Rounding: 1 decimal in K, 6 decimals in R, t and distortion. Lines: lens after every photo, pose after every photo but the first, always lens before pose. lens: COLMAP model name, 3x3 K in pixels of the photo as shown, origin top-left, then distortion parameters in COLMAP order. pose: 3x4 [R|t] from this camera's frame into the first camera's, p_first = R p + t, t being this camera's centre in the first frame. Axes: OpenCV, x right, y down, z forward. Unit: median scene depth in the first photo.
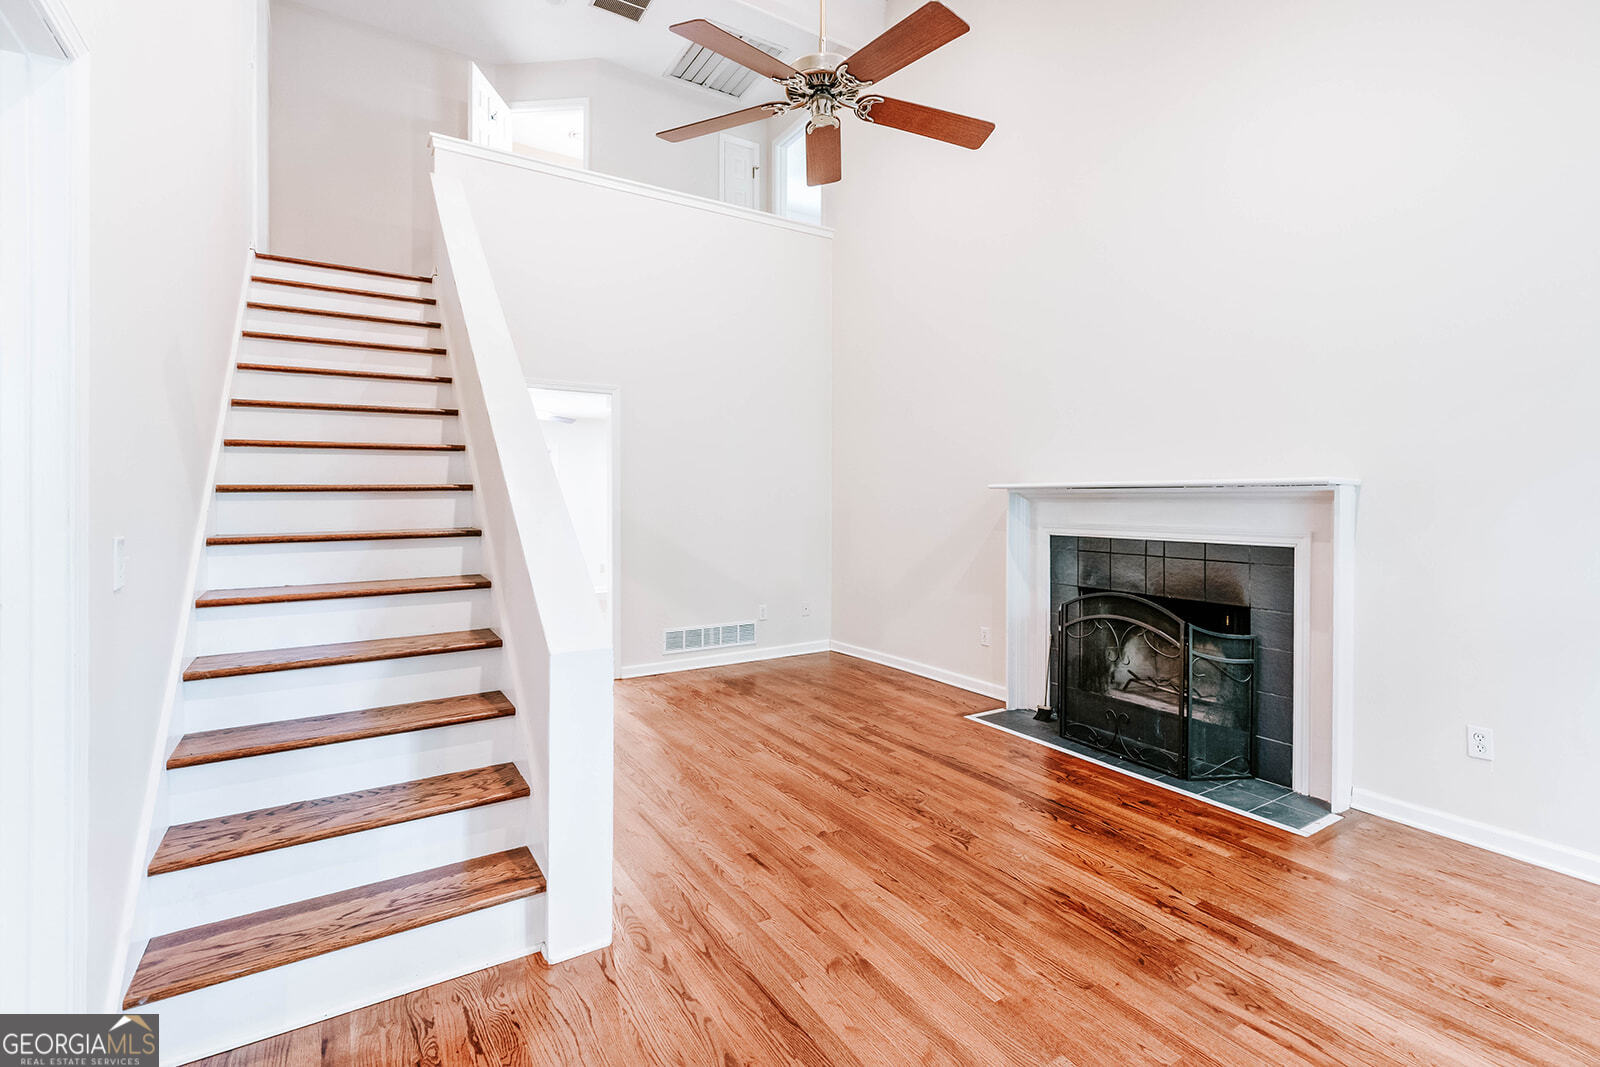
lens RADIAL K [[728.0, 0, 802.2], [0, 728.0, 502.8], [0, 0, 1]] dist [0.001901, 0.000334]
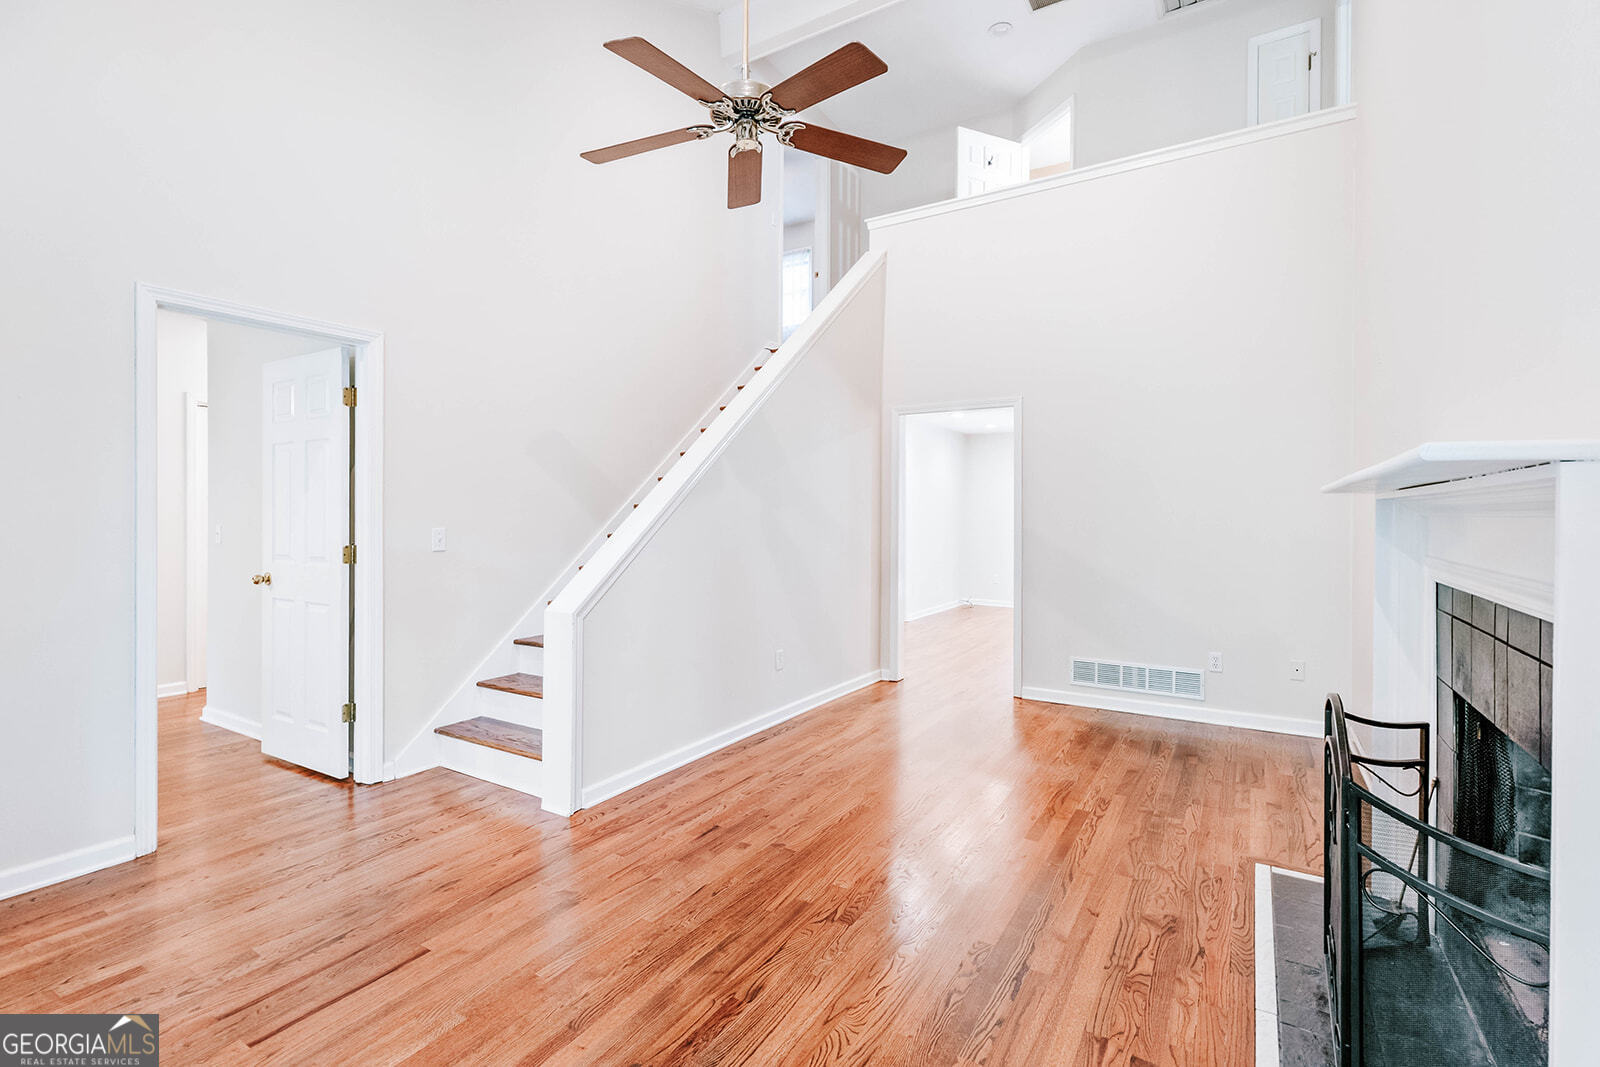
lens RADIAL K [[728.0, 0, 802.7], [0, 728.0, 522.1], [0, 0, 1]] dist [0.001901, 0.000334]
pose [[0.440481, 0.011067, -0.897694, 0.855058], [-0.006459, 0.999937, 0.009158, -0.000749], [0.897739, 0.001765, 0.440525, 0.533099]]
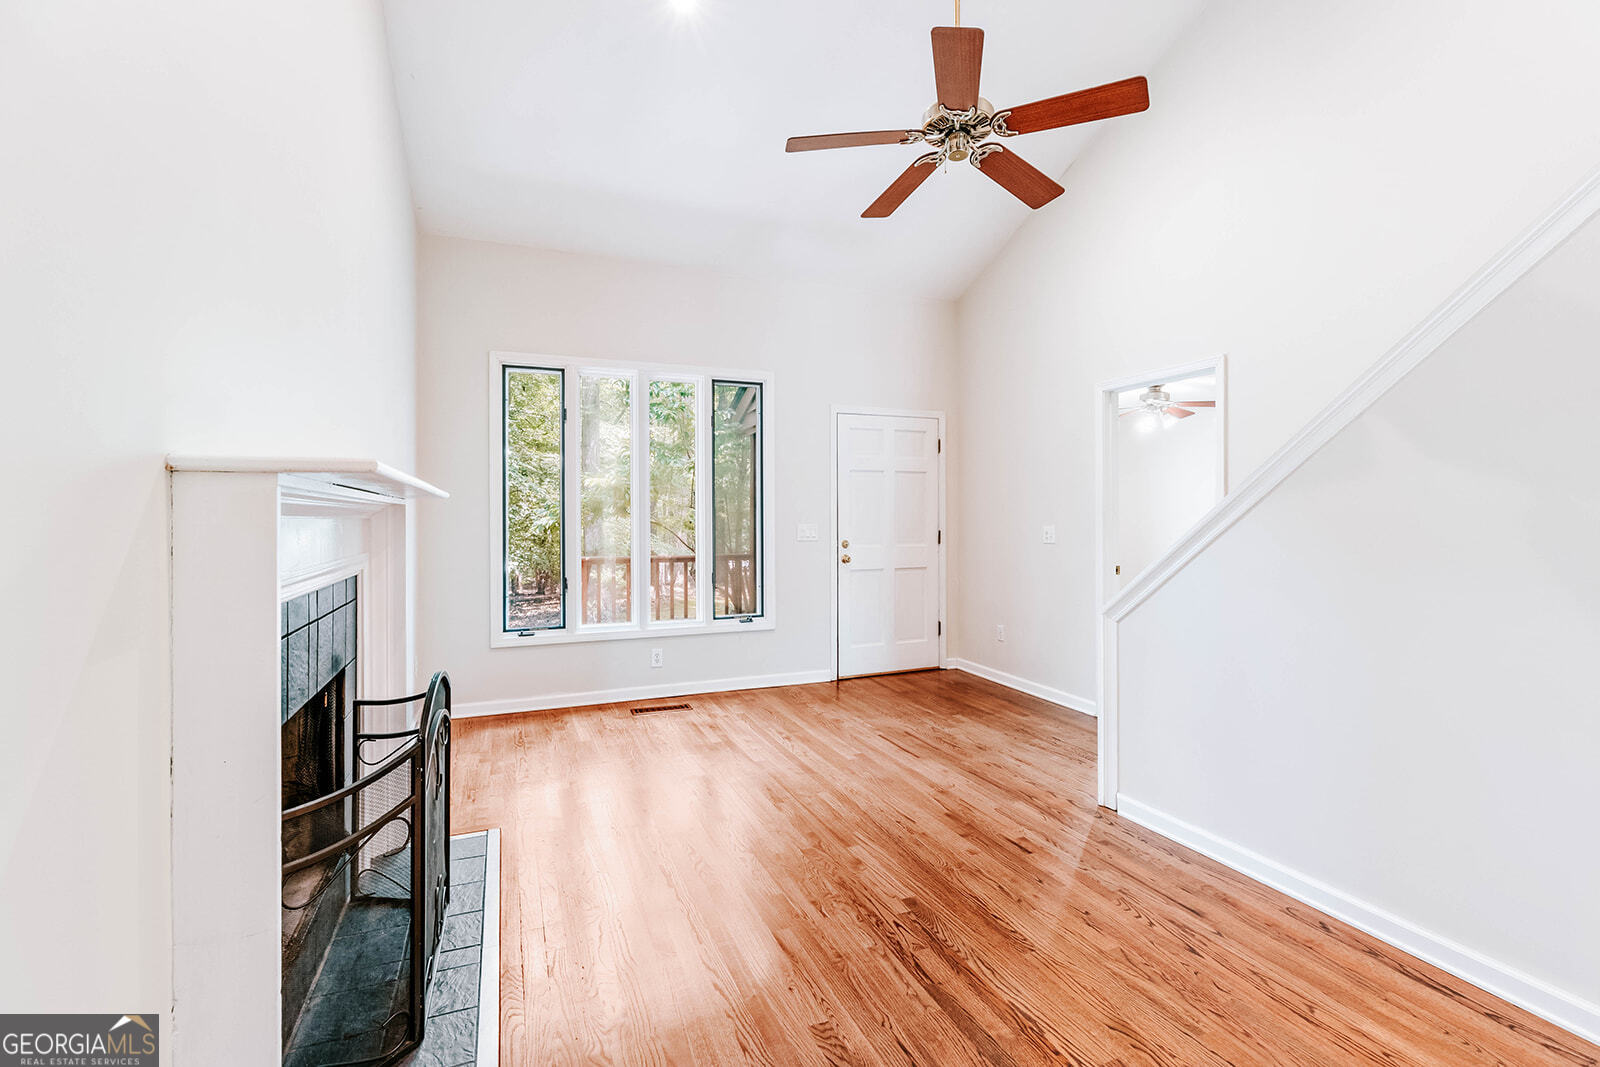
lens RADIAL K [[728.0, 0, 800.4], [0, 728.0, 520.4], [0, 0, 1]] dist [0.001901, 0.000334]
pose [[-0.984893, -0.000214, 0.173166, 0.060931], [0.001120, 0.999970, 0.007602, -0.004570], [-0.173163, 0.007681, -0.984863, 1.795192]]
